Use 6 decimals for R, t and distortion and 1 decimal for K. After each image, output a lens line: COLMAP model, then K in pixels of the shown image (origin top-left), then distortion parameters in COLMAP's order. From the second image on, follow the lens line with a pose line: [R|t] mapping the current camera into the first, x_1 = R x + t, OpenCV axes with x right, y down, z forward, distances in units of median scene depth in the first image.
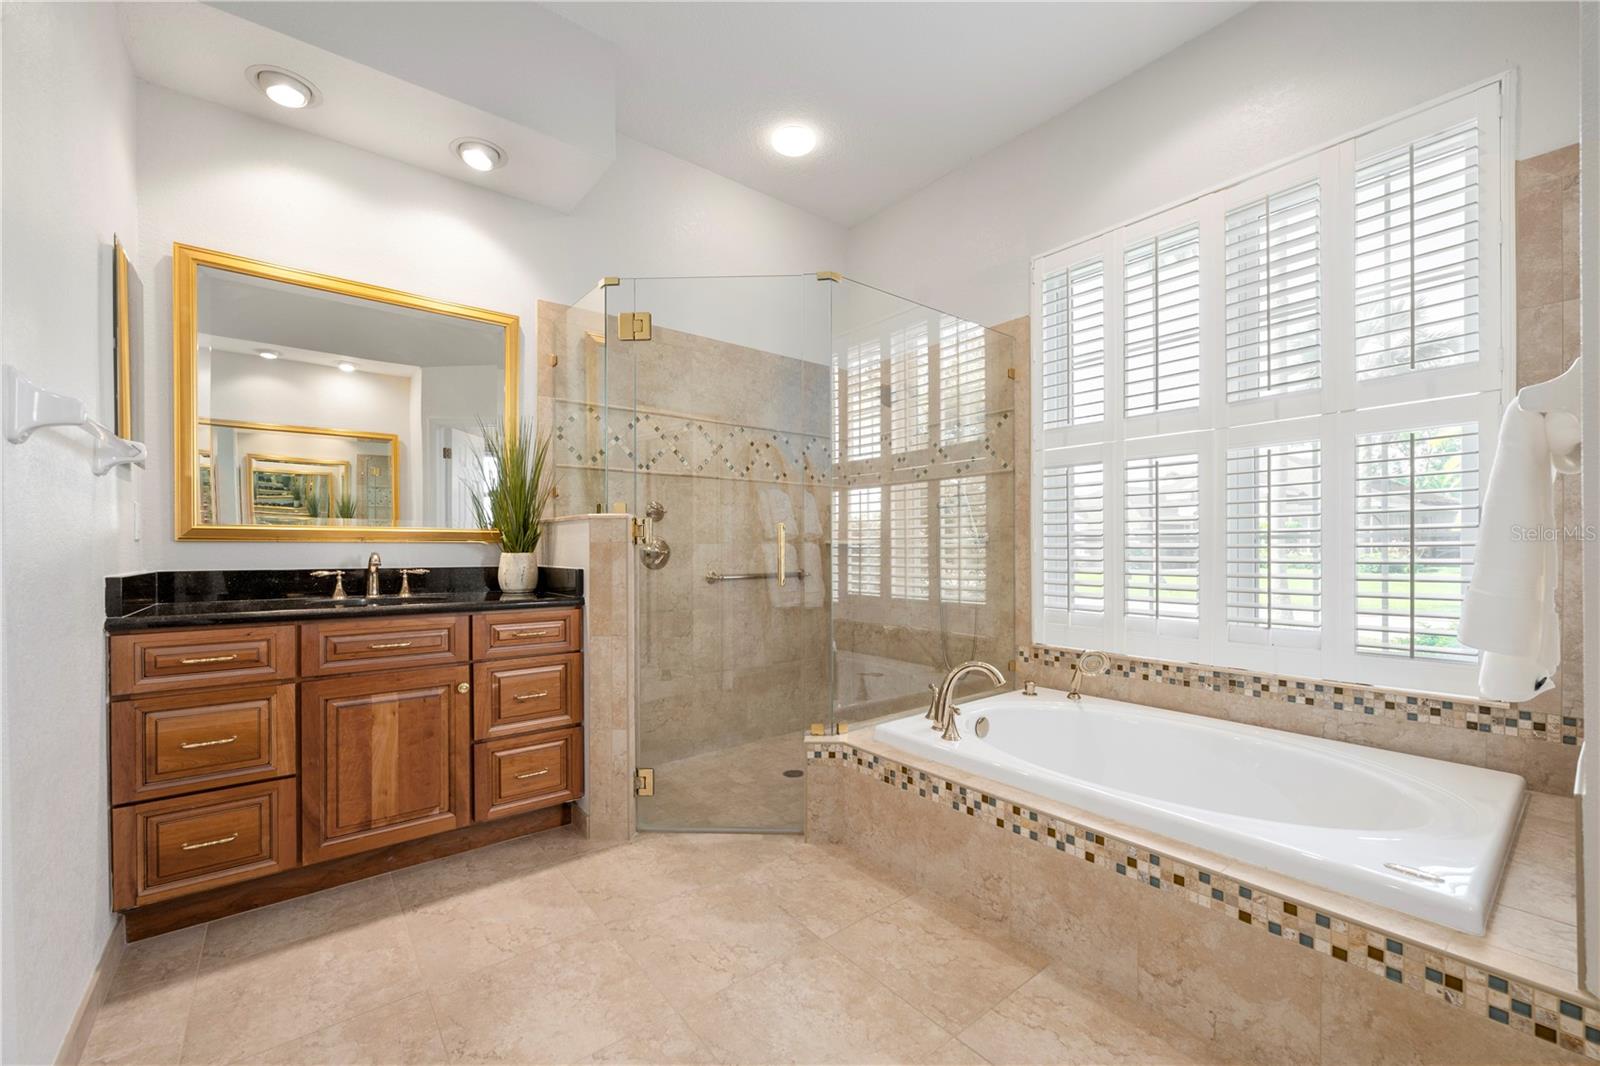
lens RADIAL K [[635.8, 0, 802.0], [0, 635.8, 549.0], [0, 0, 1]] dist [-0.001292, 0.000450]
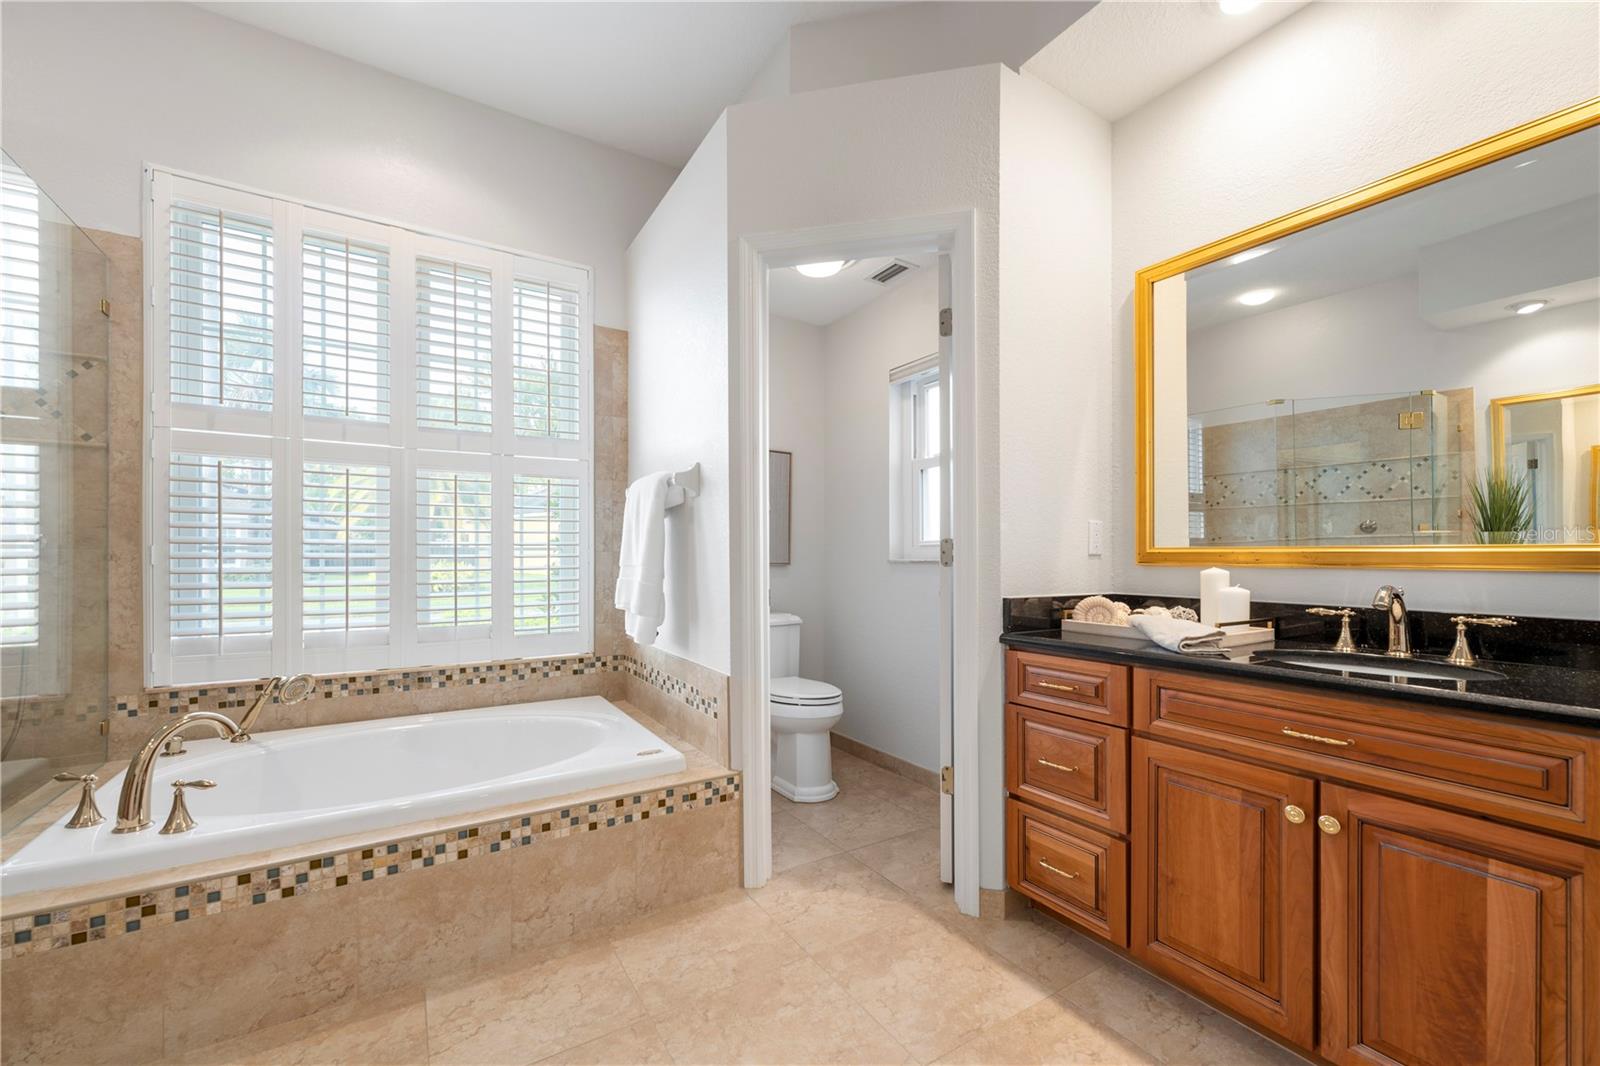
lens RADIAL K [[635.8, 0, 799.8], [0, 635.8, 542.4], [0, 0, 1]] dist [-0.001292, 0.000450]
pose [[0.128624, 0.022555, 0.991437, -0.424677], [0.000178, 0.999741, -0.022767, -0.003928], [-0.991693, 0.003105, 0.128586, 0.254000]]
